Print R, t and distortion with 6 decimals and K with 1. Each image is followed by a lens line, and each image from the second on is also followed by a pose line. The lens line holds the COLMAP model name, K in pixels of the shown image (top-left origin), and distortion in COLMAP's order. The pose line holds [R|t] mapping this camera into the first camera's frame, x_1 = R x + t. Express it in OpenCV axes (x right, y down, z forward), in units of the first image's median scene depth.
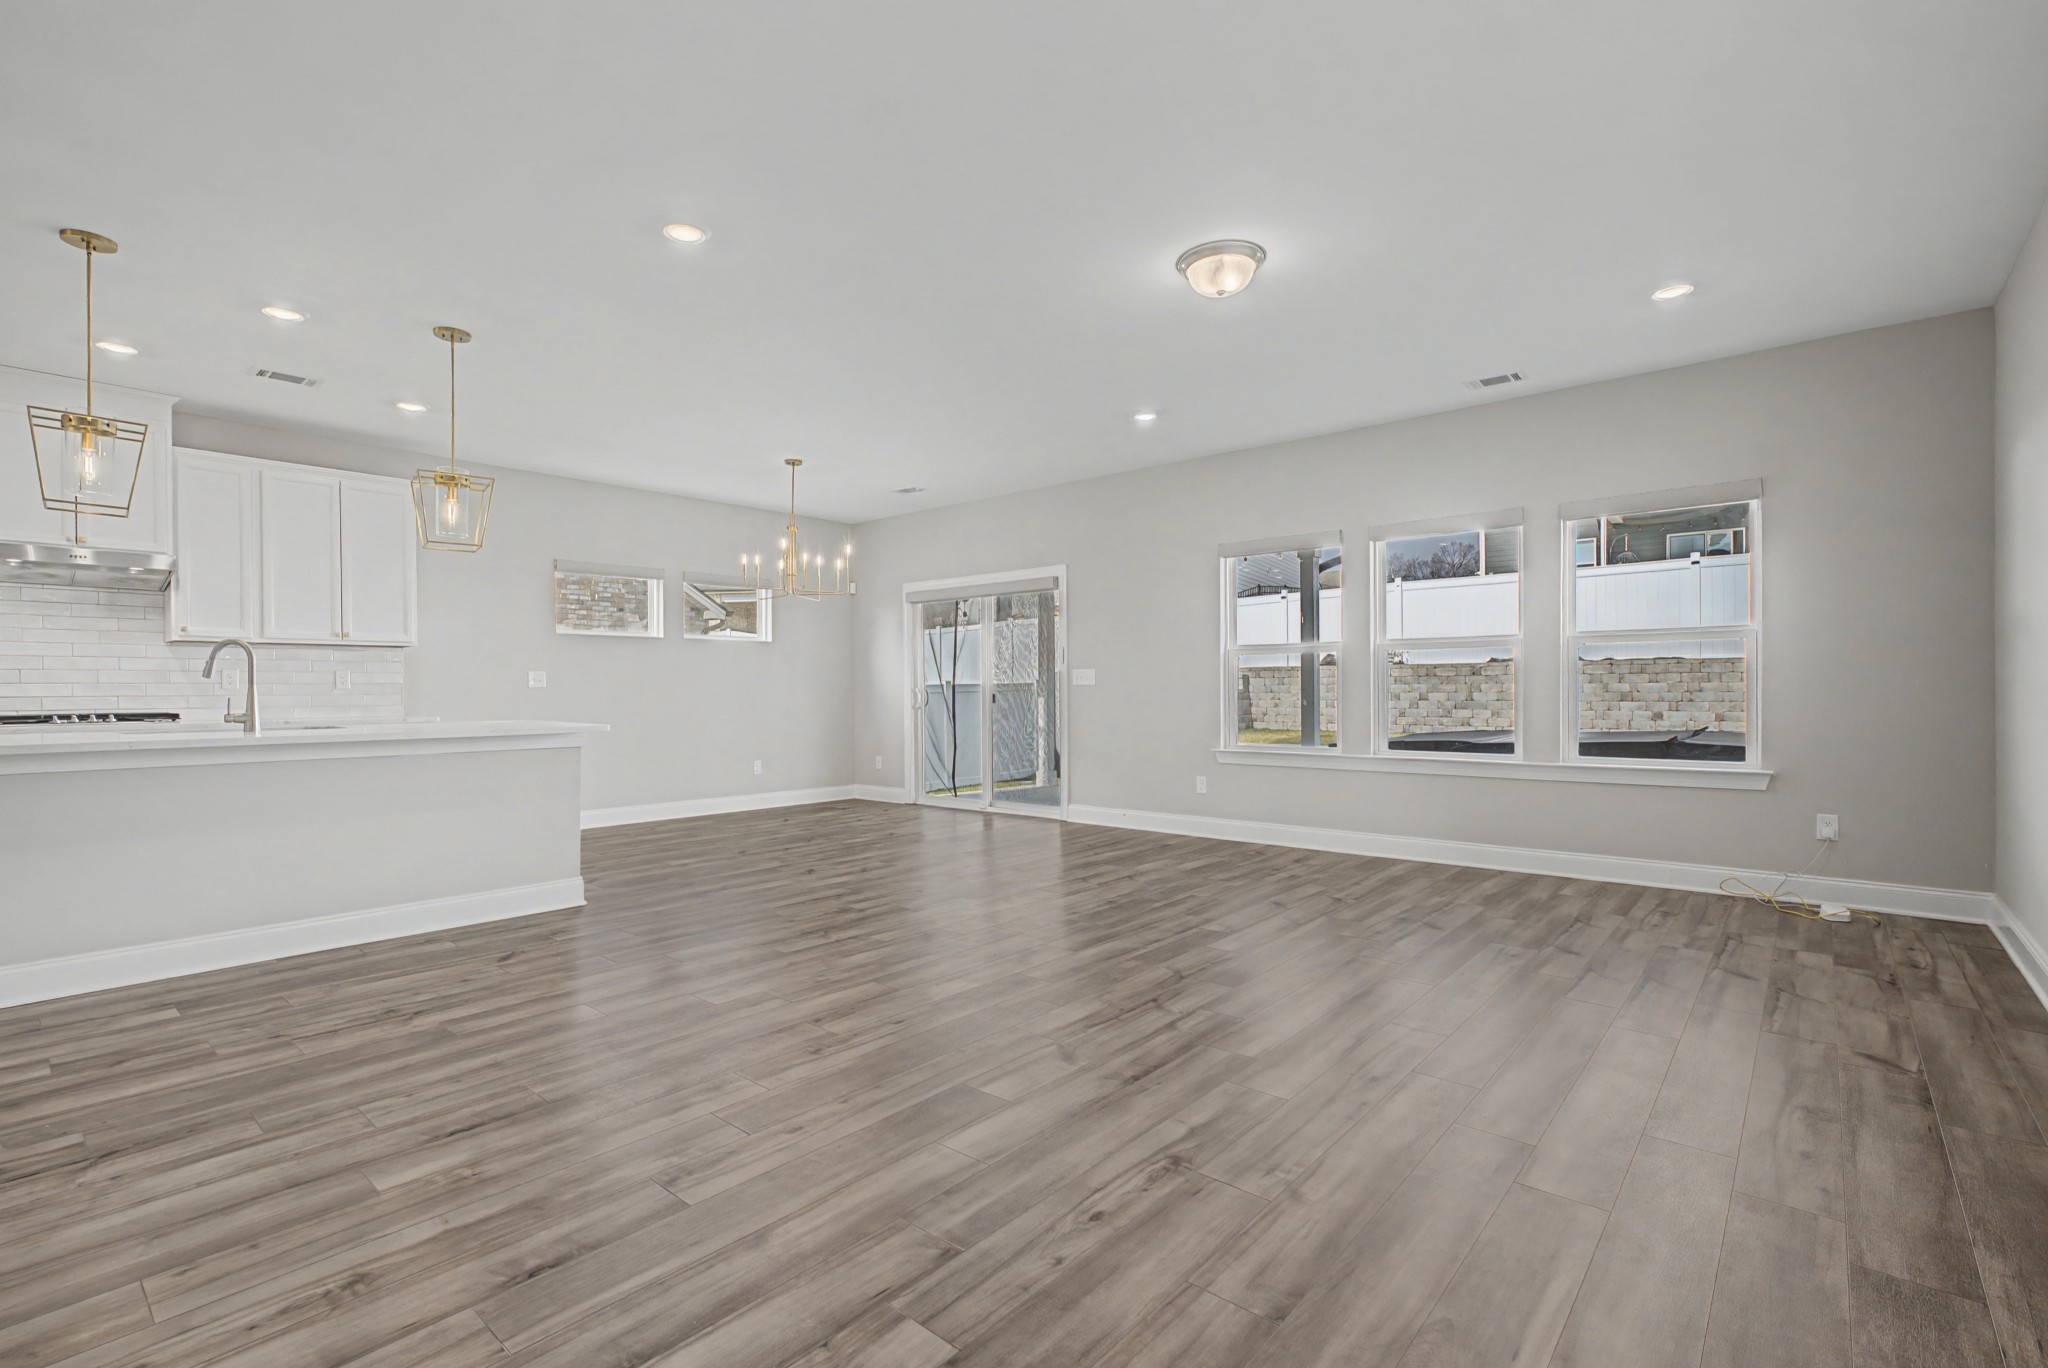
lens RADIAL K [[1030.5, 0, 1024.0], [0, 1030.5, 684.0], [0, 0, 1]] dist [-0.000861, -0.000173]
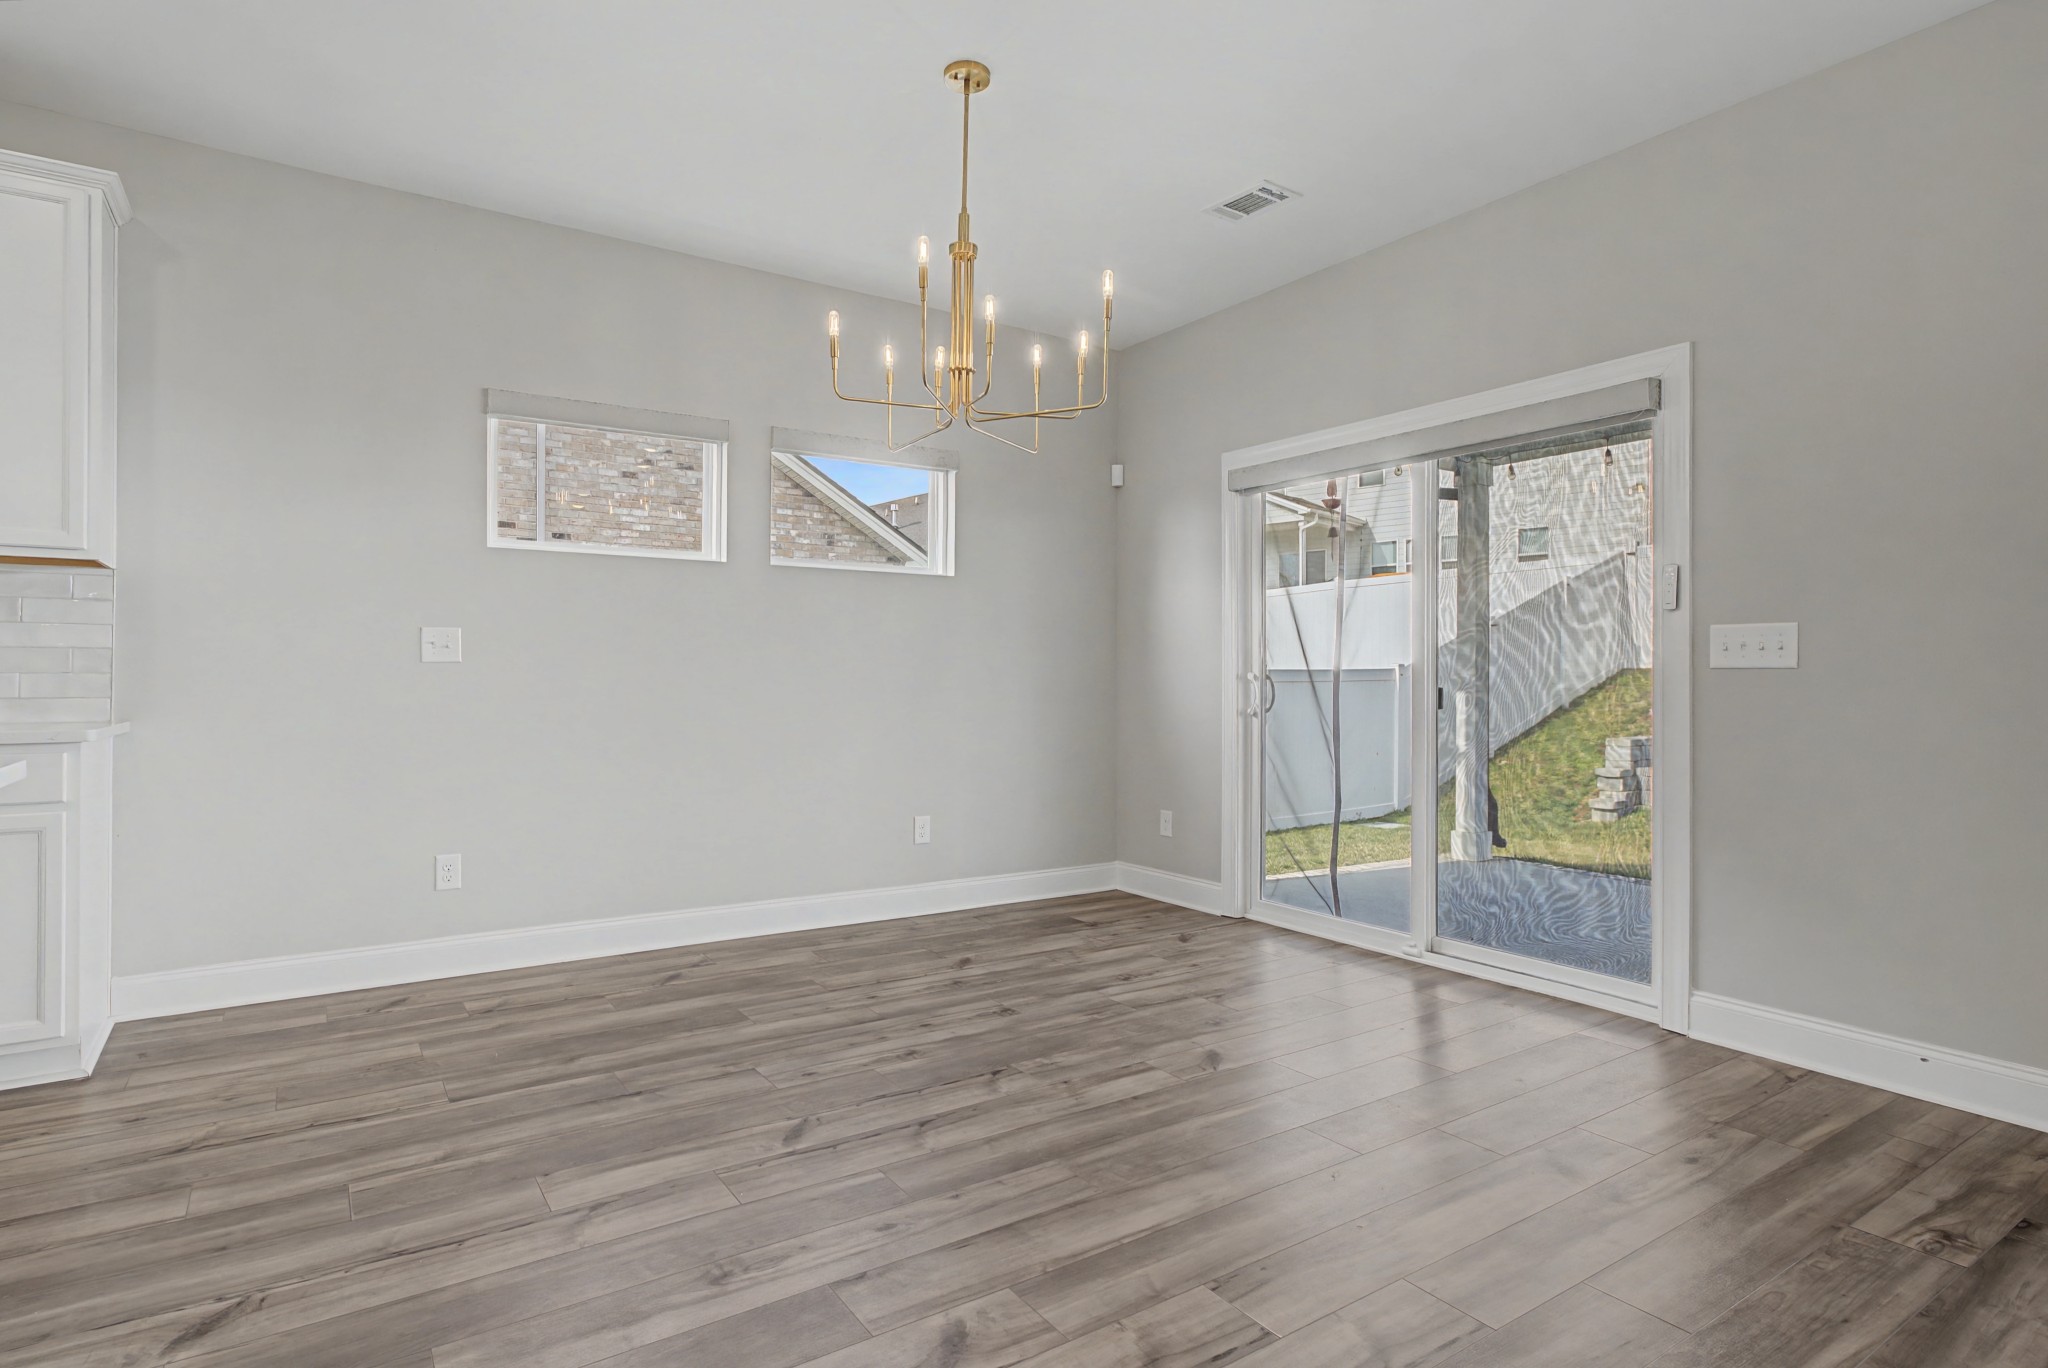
lens RADIAL K [[917.5, 0, 1008.9], [0, 917.5, 679.2], [0, 0, 1]] dist [-0.000776, 0.000114]
pose [[0.960281, 0.011840, -0.278782, -0.095697], [-0.010272, 0.999922, 0.007084, 0.004906], [0.278844, -0.003939, 0.960328, 0.583105]]
